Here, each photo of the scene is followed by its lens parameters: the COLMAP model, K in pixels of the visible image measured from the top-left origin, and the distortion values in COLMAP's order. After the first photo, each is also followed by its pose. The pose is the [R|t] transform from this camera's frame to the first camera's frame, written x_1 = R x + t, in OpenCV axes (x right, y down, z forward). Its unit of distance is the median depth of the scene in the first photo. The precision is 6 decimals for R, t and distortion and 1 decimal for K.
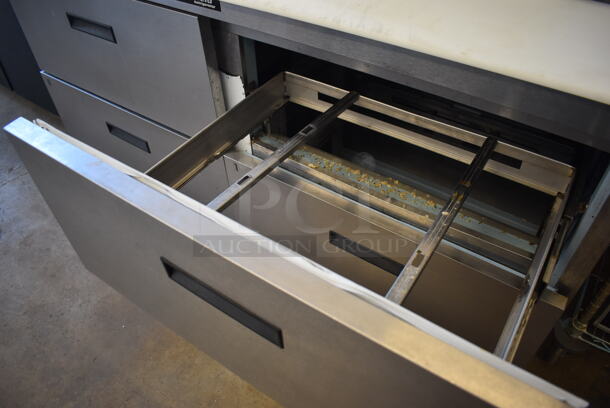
lens RADIAL K [[476.7, 0, 305.3], [0, 476.7, 202.1], [0, 0, 1]] dist [-0.099374, 0.021512]
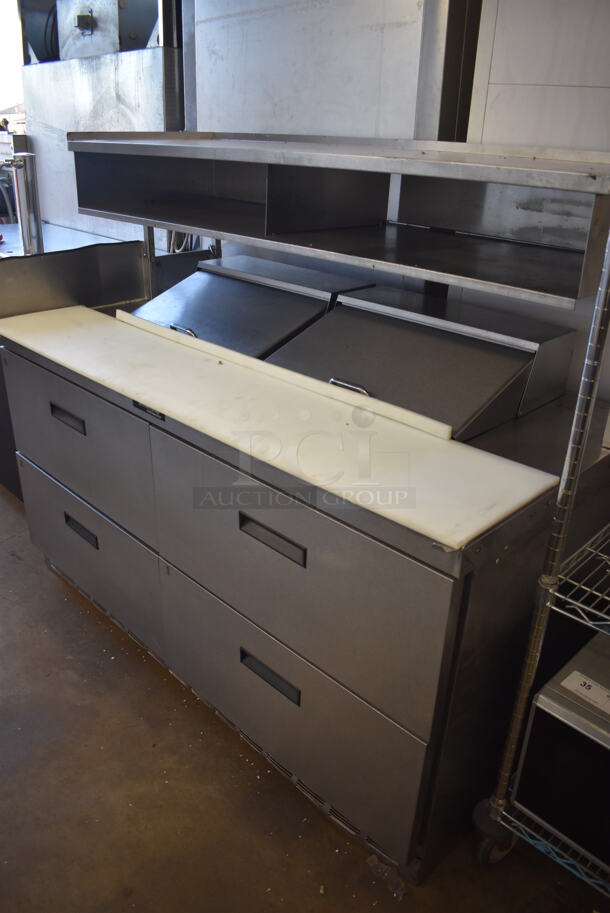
lens RADIAL K [[713.4, 0, 303.1], [0, 713.4, 458.9], [0, 0, 1]] dist [-0.099374, 0.021512]
pose [[0.980101, 0.133528, -0.146873, 0.314148], [-0.175617, 0.928188, -0.328064, 0.145474], [0.092520, 0.347329, 0.933168, -0.428730]]
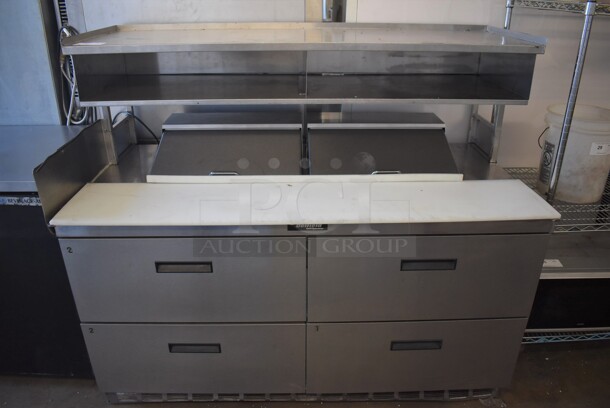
lens RADIAL K [[476.7, 0, 306.6], [0, 476.7, 203.8], [0, 0, 1]] dist [-0.099374, 0.021512]
pose [[0.810525, -0.216190, 0.544345, -0.869338], [0.396325, 0.886739, -0.237951, -0.077917], [-0.431249, 0.408602, 0.804405, -0.306477]]
